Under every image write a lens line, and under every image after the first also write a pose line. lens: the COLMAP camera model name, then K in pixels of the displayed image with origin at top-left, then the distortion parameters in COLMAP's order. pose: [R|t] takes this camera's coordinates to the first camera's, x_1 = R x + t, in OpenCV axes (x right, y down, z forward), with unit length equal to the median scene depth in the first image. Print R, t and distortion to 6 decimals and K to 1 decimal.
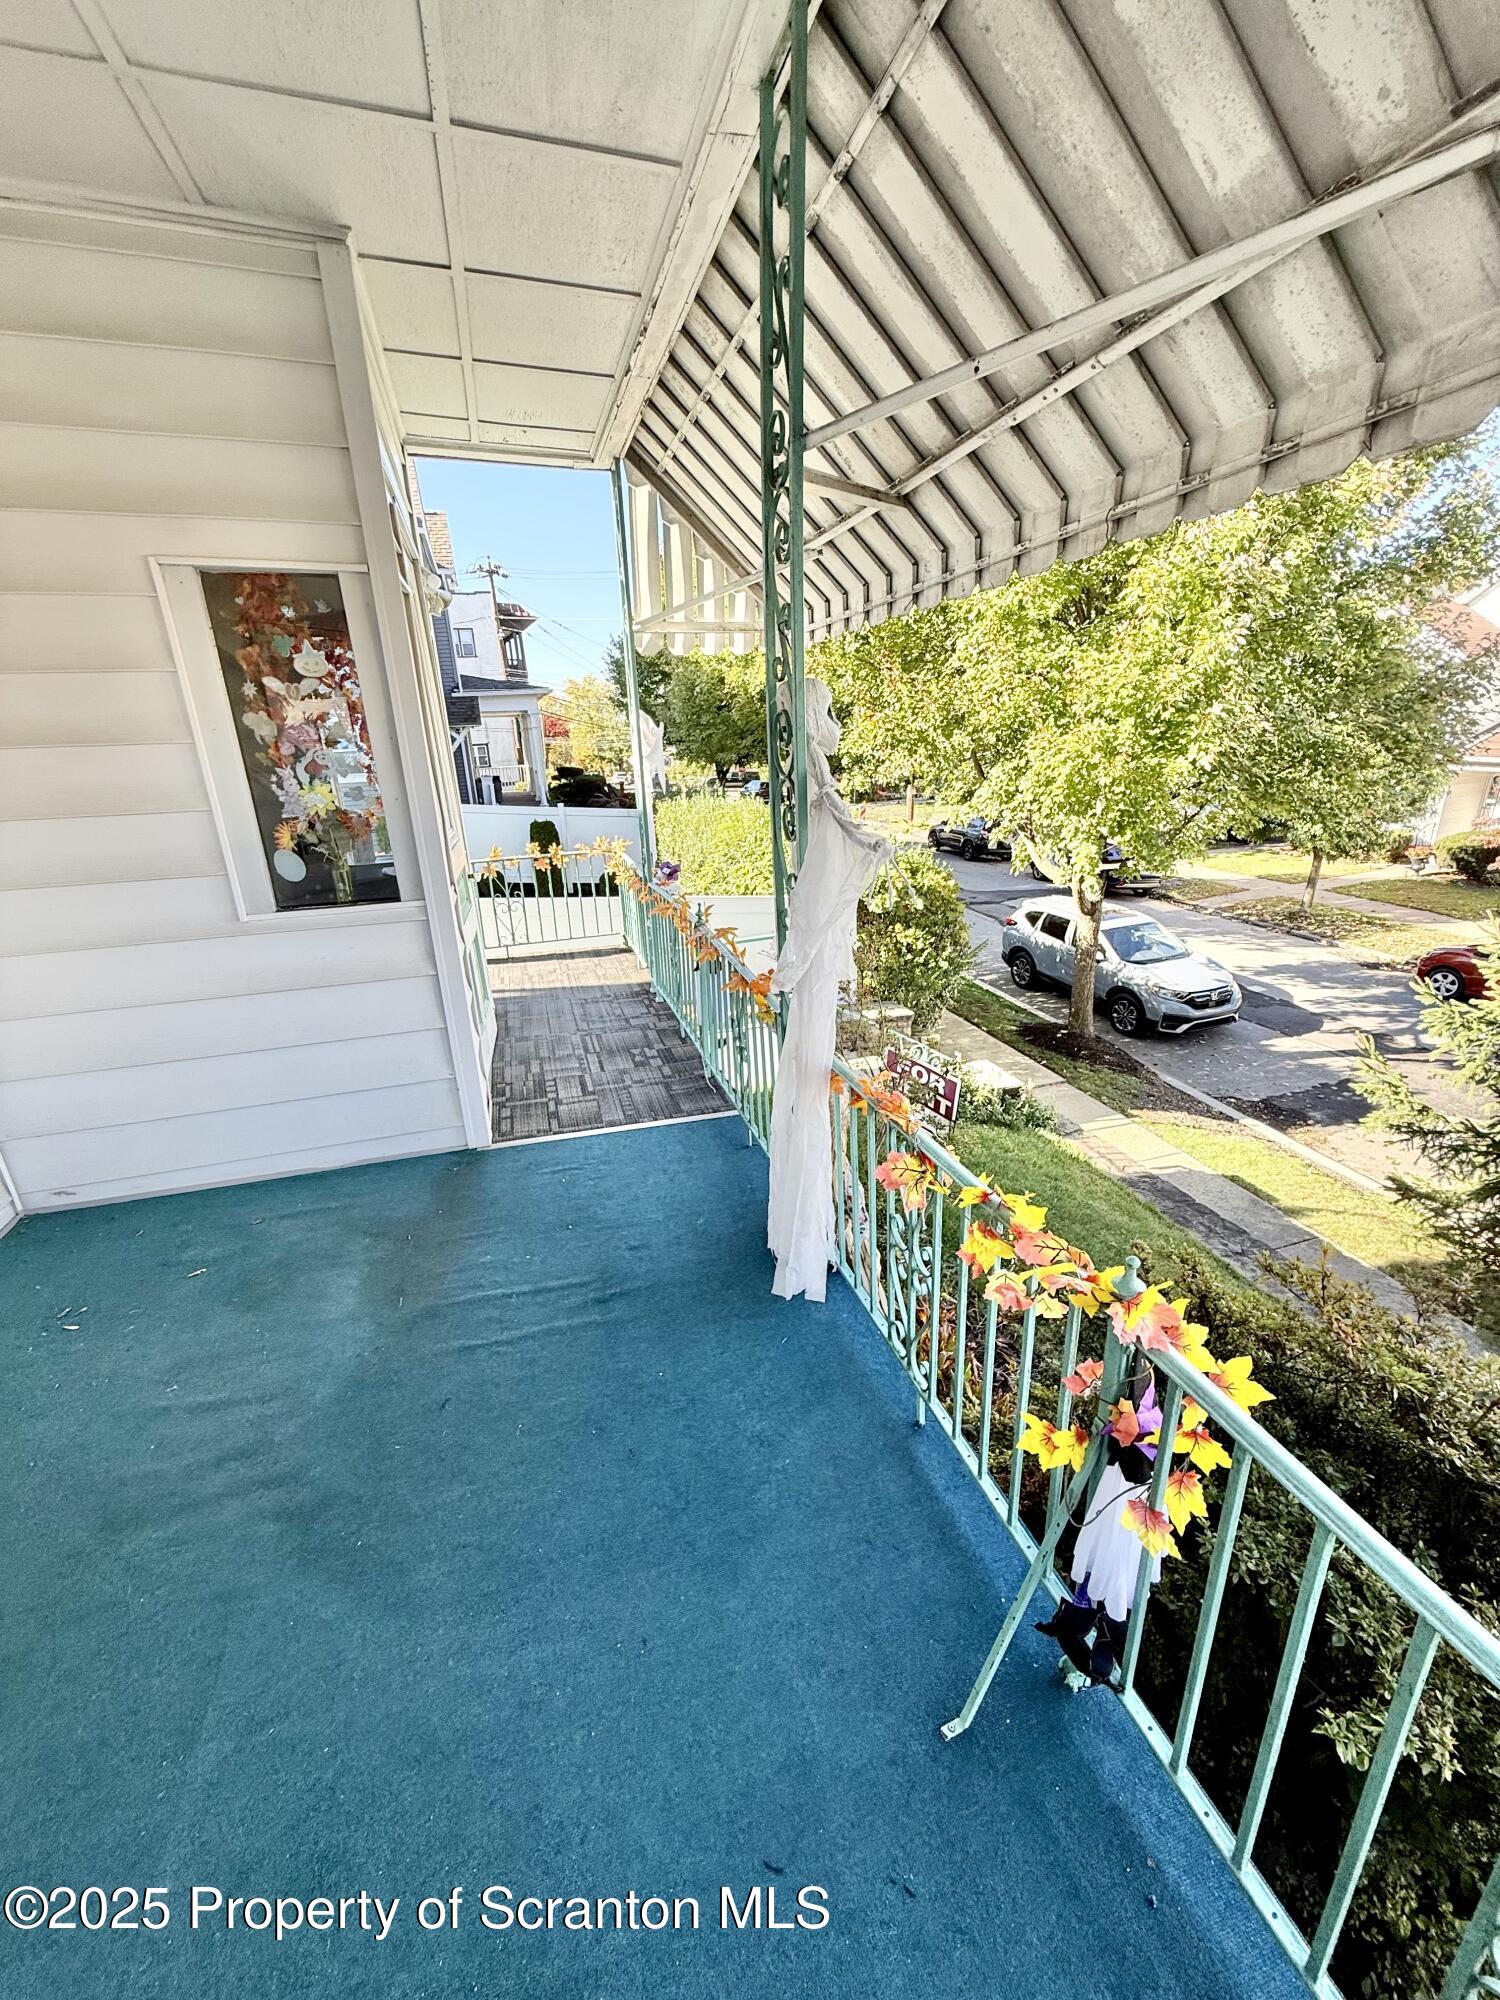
lens RADIAL K [[796.0, 0, 756.4], [0, 796.0, 1003.1], [0, 0, 1]] dist [0.002758, 0.000038]
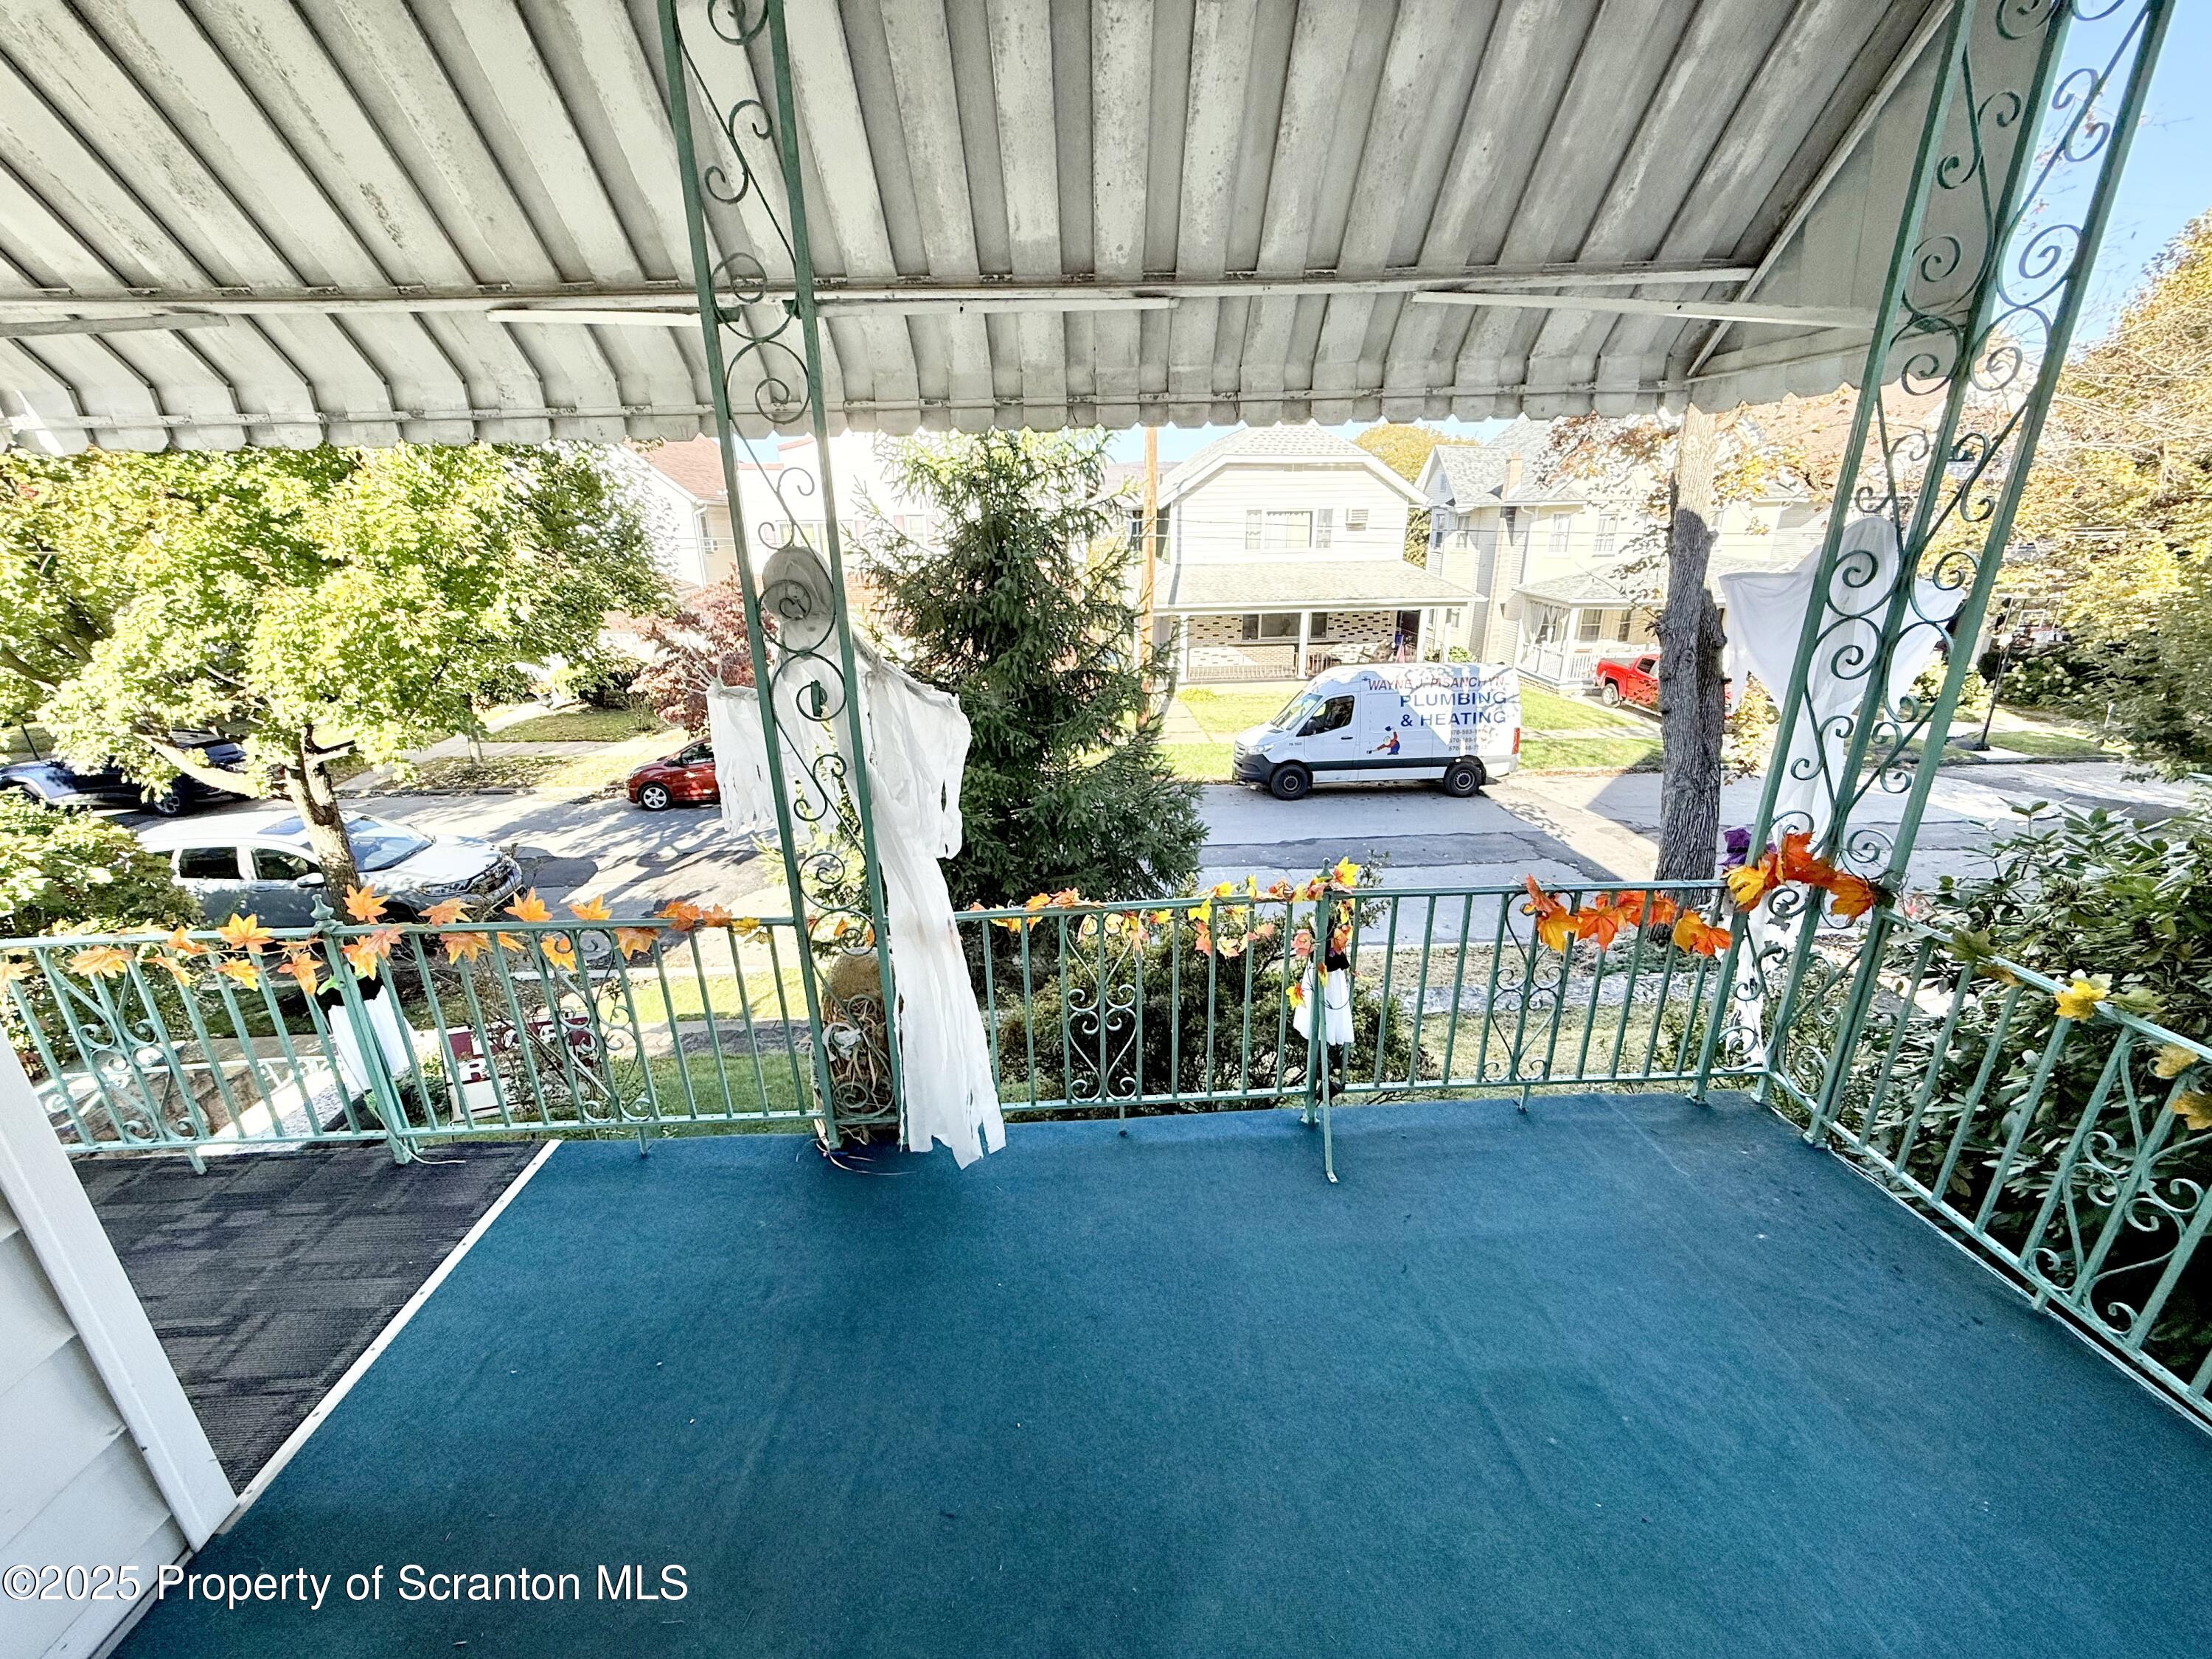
lens RADIAL K [[880.4, 0, 1099.4], [0, 880.4, 833.2], [0, 0, 1]] dist [0.002758, 0.000038]
pose [[0.259810, -0.292683, 0.920237, -0.123199], [0.326464, 0.923473, 0.201542, -0.026566], [-0.908801, 0.248062, 0.335478, 0.058555]]
